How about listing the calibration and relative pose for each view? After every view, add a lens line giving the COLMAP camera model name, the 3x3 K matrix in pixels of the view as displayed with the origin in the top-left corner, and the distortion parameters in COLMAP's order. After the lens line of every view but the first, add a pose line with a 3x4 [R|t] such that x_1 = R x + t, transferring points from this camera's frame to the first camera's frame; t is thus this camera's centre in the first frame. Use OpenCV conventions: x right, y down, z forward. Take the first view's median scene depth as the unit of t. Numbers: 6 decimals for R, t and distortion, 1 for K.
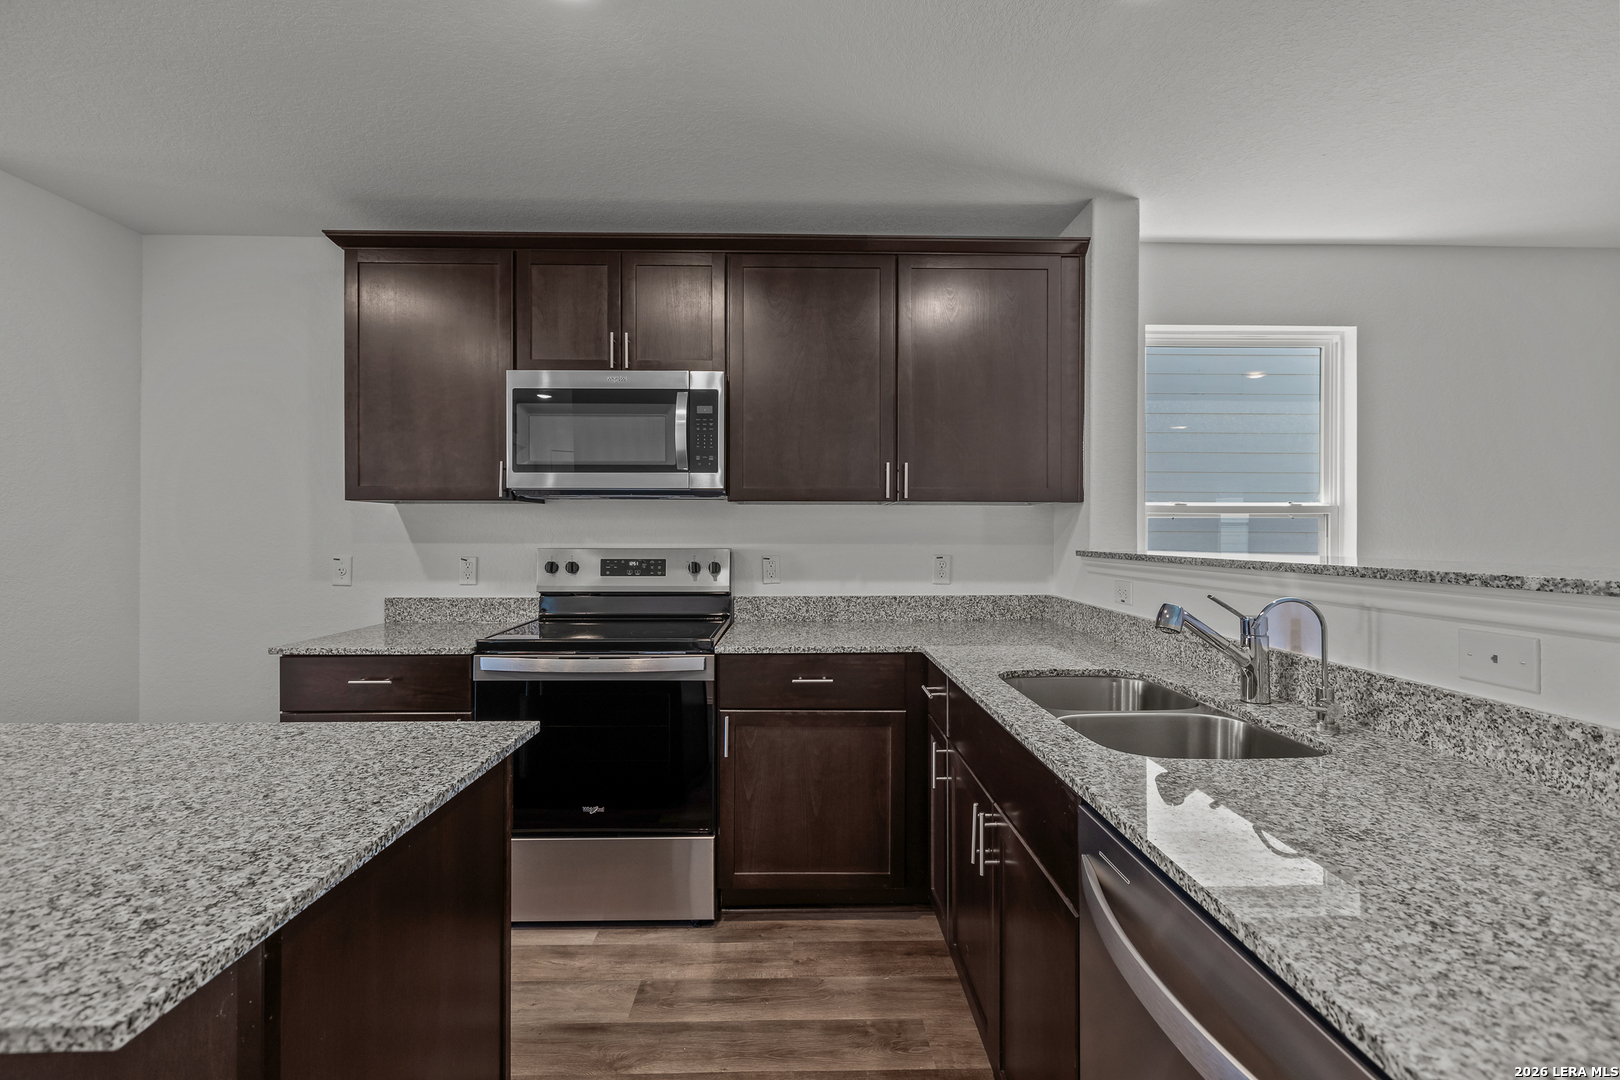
lens RADIAL K [[723.3, 0, 806.9], [0, 723.3, 530.8], [0, 0, 1]] dist [0.001012, -0.000136]
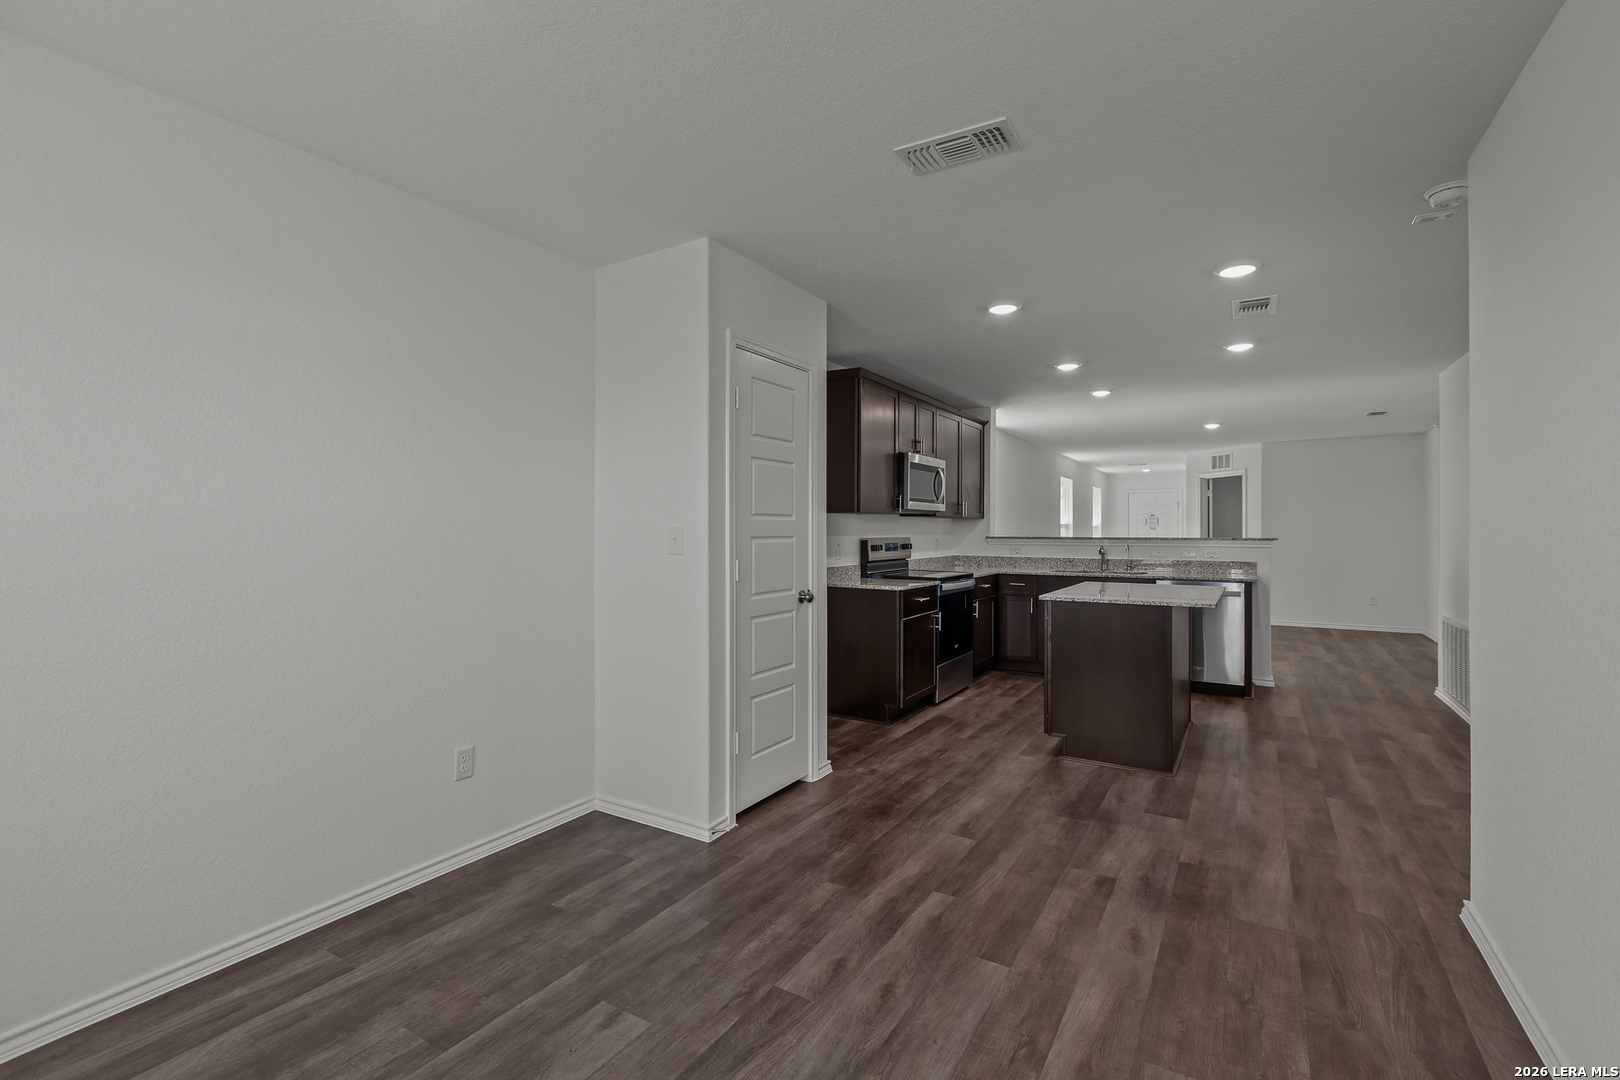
lens RADIAL K [[727.9, 0, 809.4], [0, 727.9, 525.6], [0, 0, 1]] dist [0.002575, -0.000147]
pose [[0.534546, 0.003751, 0.845131, -2.361375], [-0.004198, 0.999990, -0.001783, -0.006033], [-0.845129, -0.002595, 0.534556, 0.115164]]
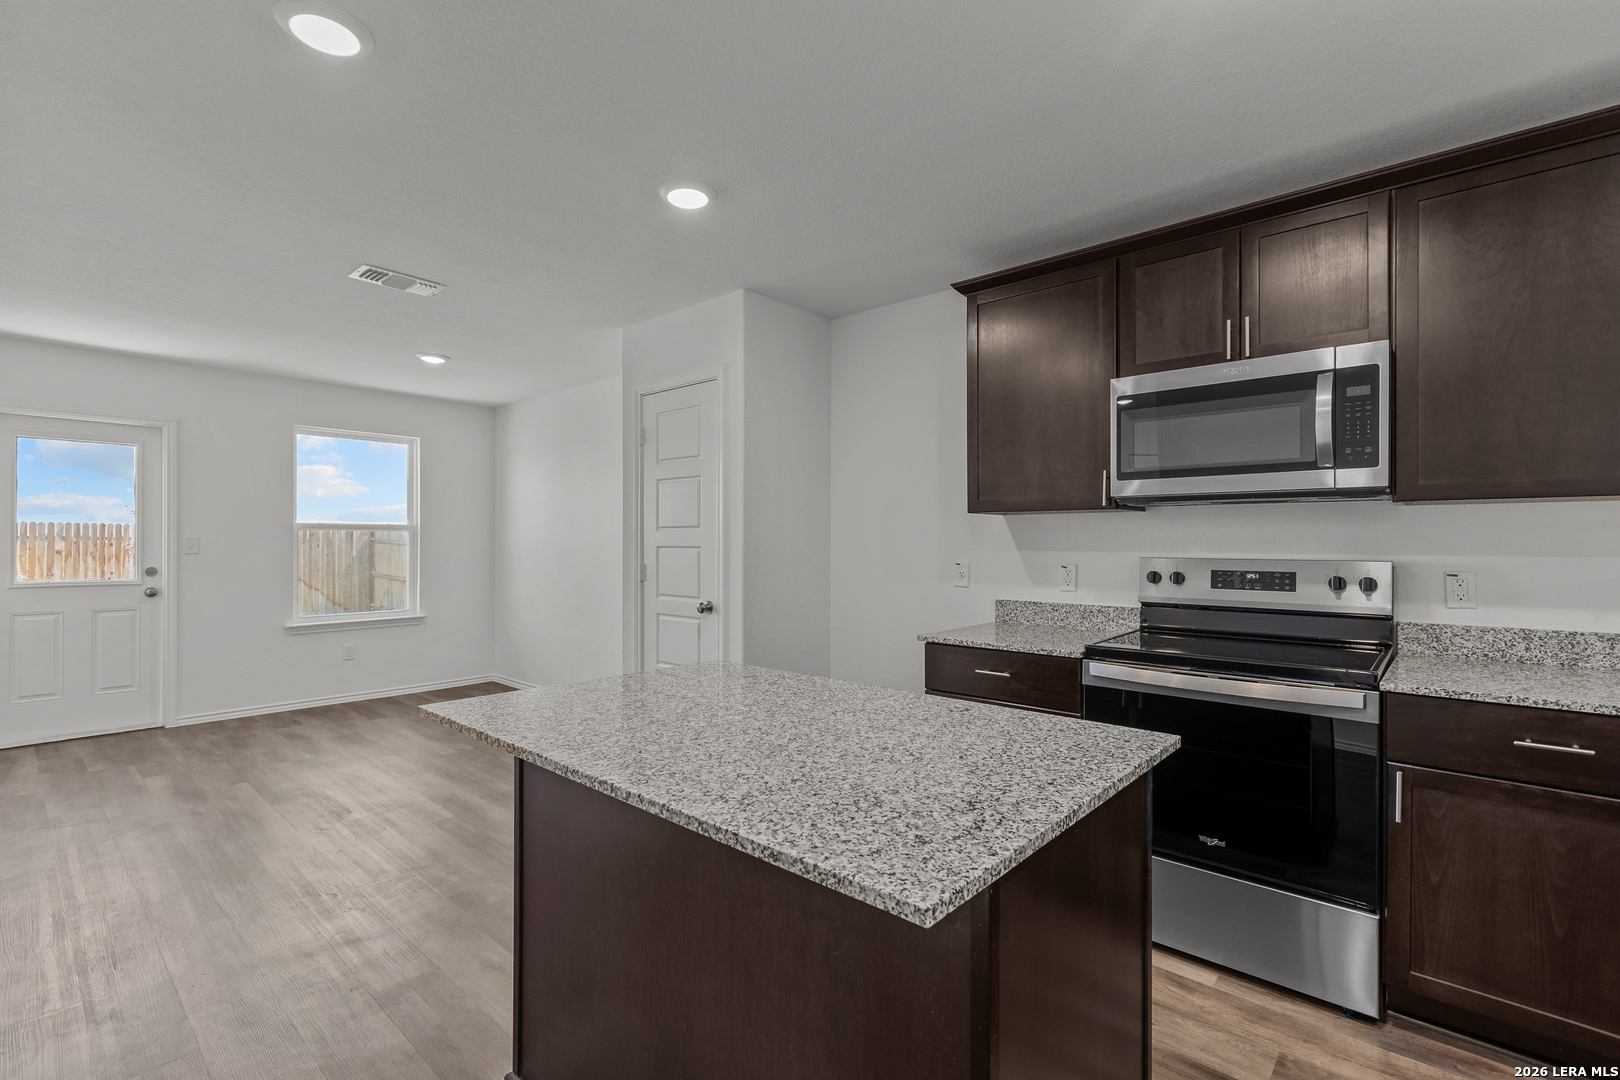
lens RADIAL K [[724.0, 0, 806.1], [0, 724.0, 542.2], [0, 0, 1]] dist [0.002632, -0.000639]
pose [[0.735872, 0.000364, -0.677121, -0.045924], [0.001727, 0.999996, 0.002415, 0.000839], [0.677119, -0.002947, 0.735868, -0.027201]]
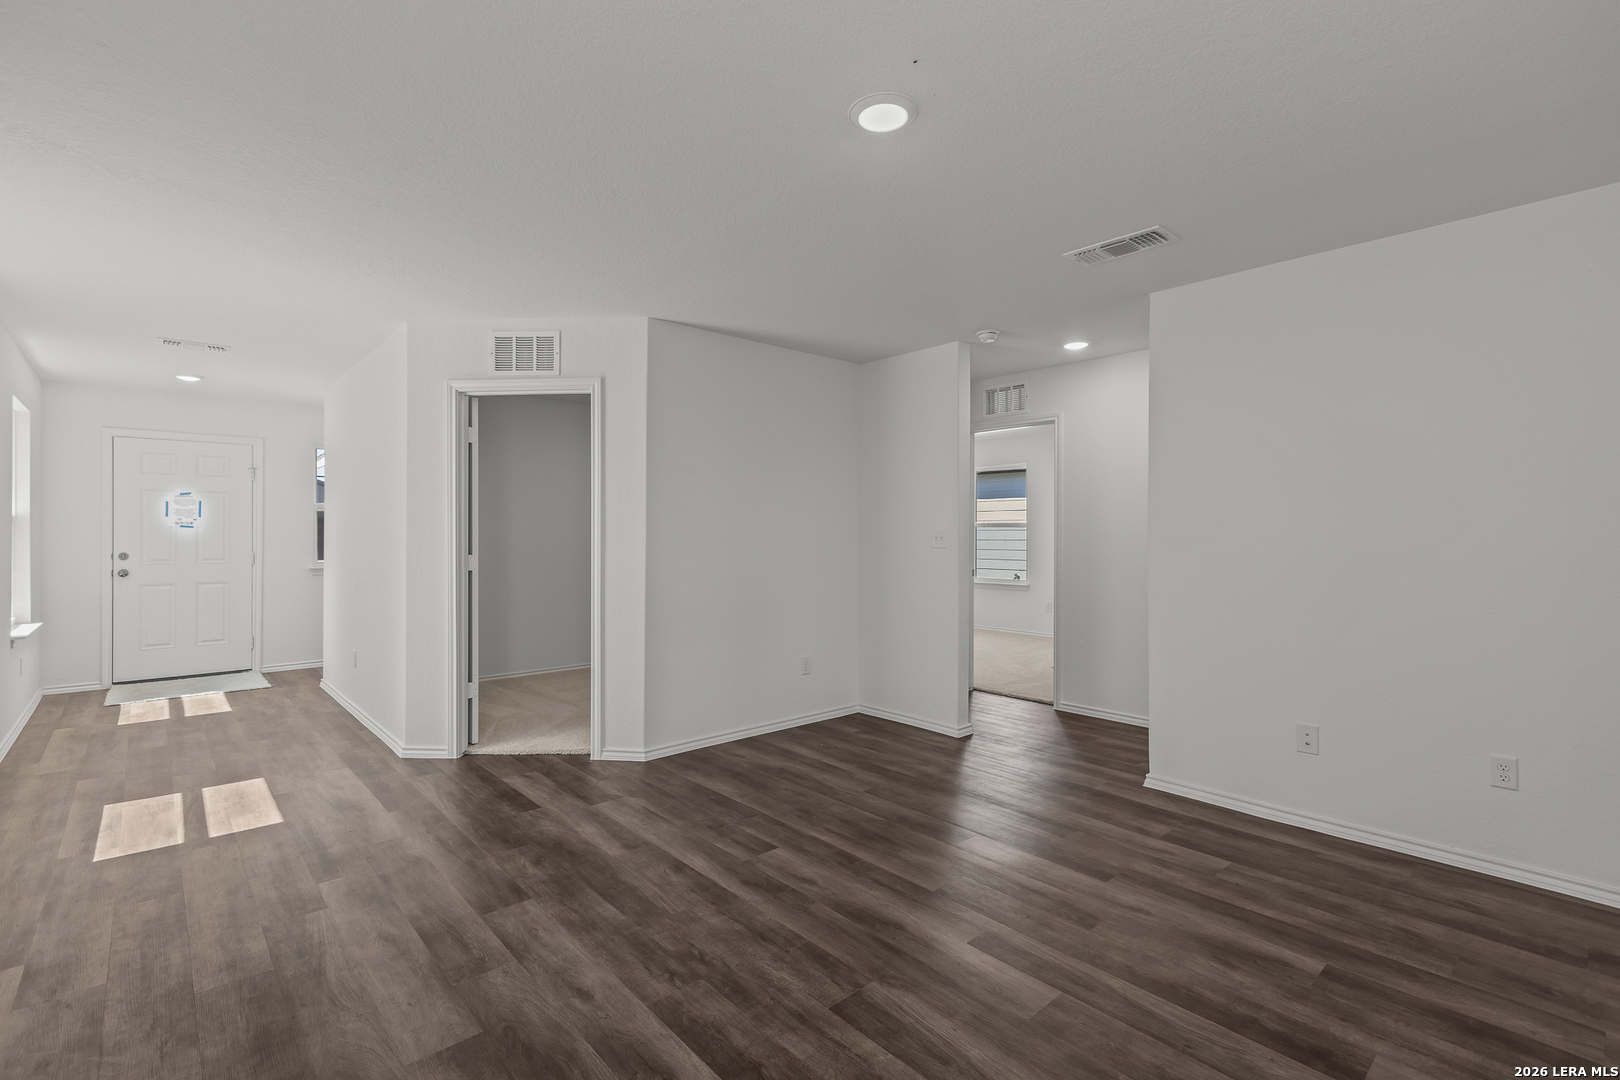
lens RADIAL K [[737.5, 0, 810.0], [0, 737.5, 540.0], [0, 0, 1]] dist [0.003325, -0.001405]
pose [[-0.653787, -0.012486, 0.756576, 0.790783], [-0.008999, 0.999921, 0.008725, 0.005014], [-0.756626, -0.001104, -0.653848, 0.952311]]
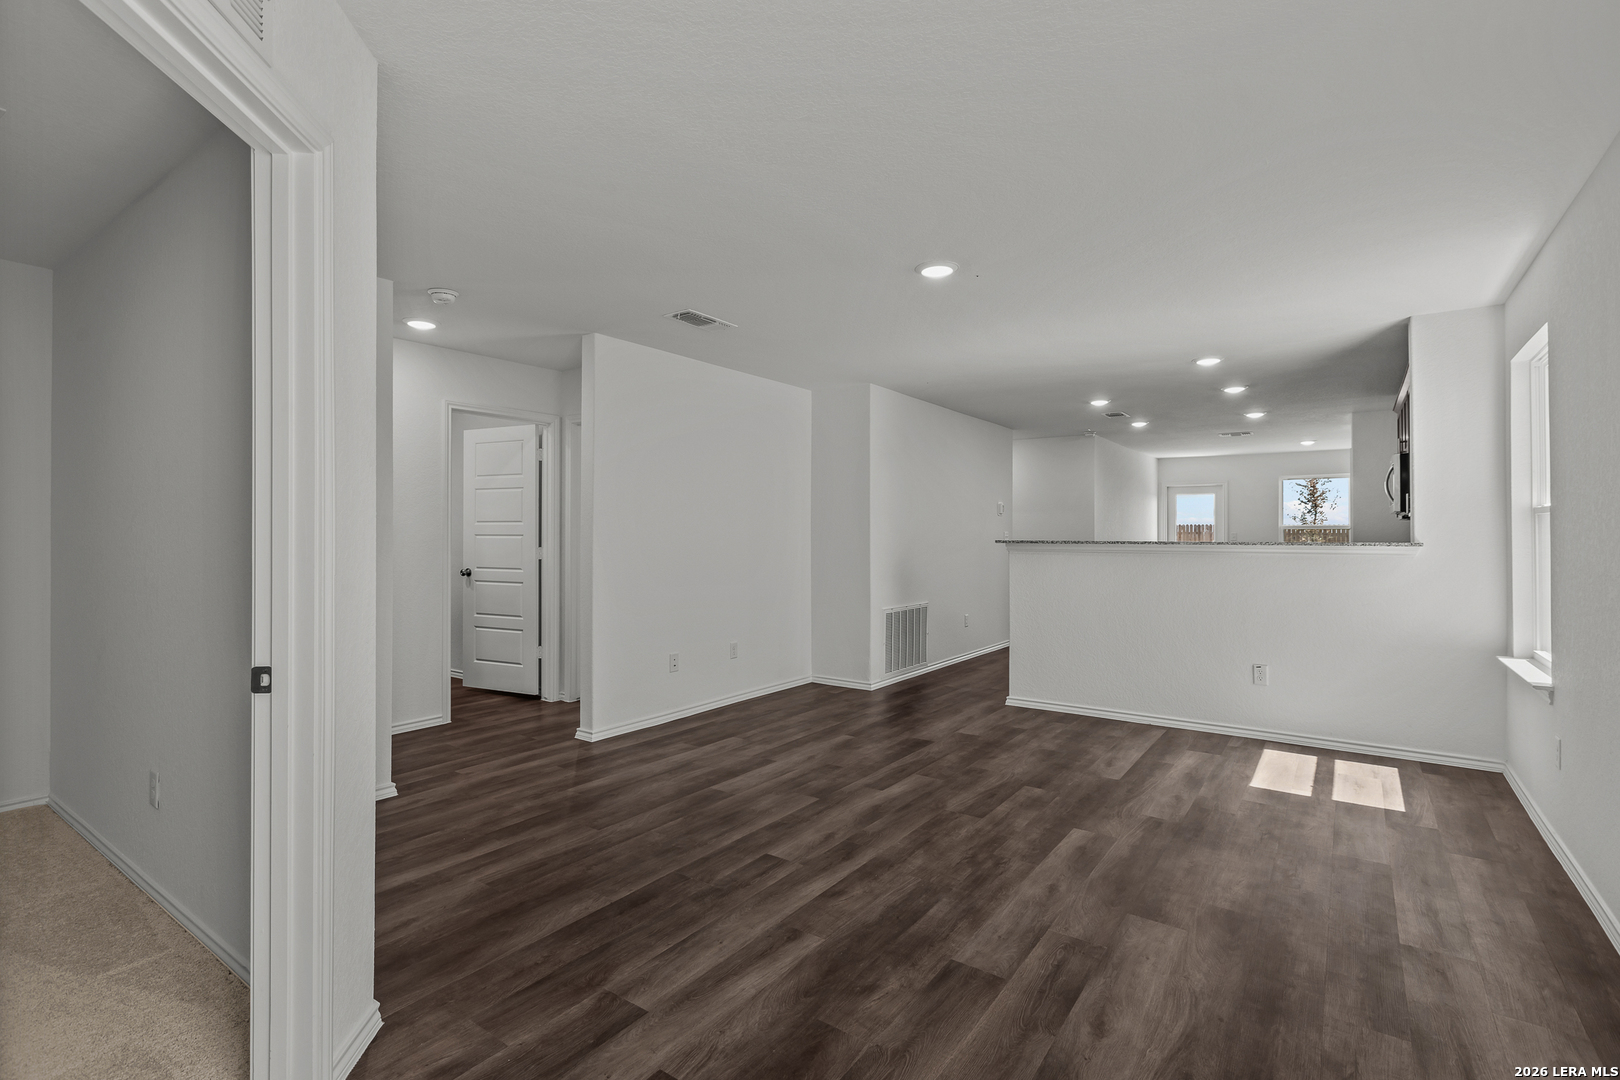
lens RADIAL K [[761.7, 0, 810.0], [0, 761.7, 540.0], [0, 0, 1]] dist [0.005594, 0.000257]
pose [[-0.591160, 0.001715, -0.806553, 2.625656], [-0.000943, 0.999996, 0.002817, 0.019052], [0.806554, 0.002426, -0.591155, 0.968609]]
